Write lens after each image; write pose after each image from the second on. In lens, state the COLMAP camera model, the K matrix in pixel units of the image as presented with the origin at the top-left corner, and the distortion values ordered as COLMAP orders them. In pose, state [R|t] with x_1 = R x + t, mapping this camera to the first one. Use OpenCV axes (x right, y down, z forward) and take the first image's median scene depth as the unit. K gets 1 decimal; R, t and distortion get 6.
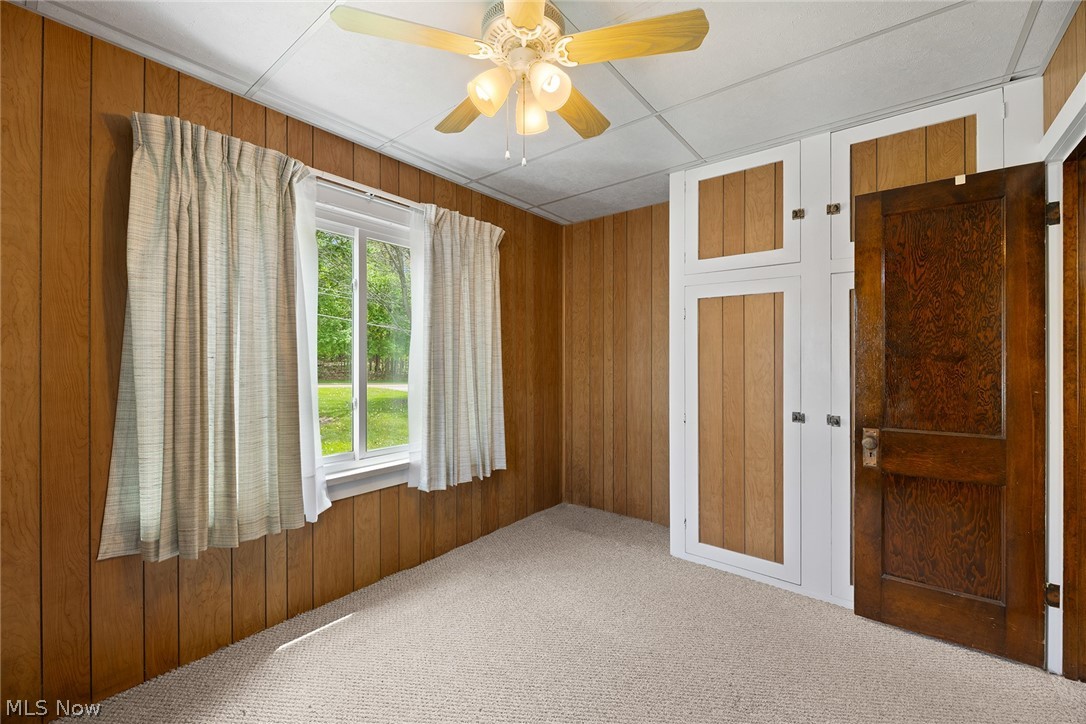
lens RADIAL K [[437.5, 0, 544.1], [0, 437.5, 358.3], [0, 0, 1]] dist [-0.000908, -0.000266]
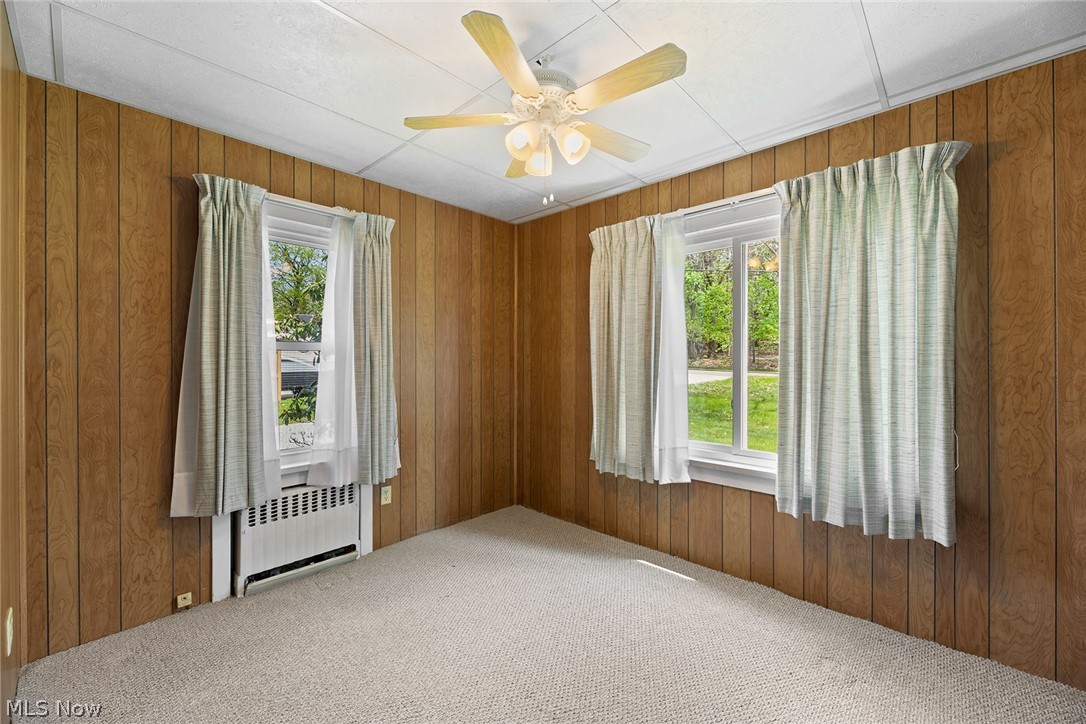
lens RADIAL K [[441.3, 0, 544.9], [0, 441.3, 359.9], [0, 0, 1]] dist [-0.000703, -0.000358]
pose [[-0.077527, 0.000392, -0.996990, 0.700201], [0.004019, 0.999992, 0.000081, -0.001670], [0.996982, -0.004001, -0.077528, 0.641368]]
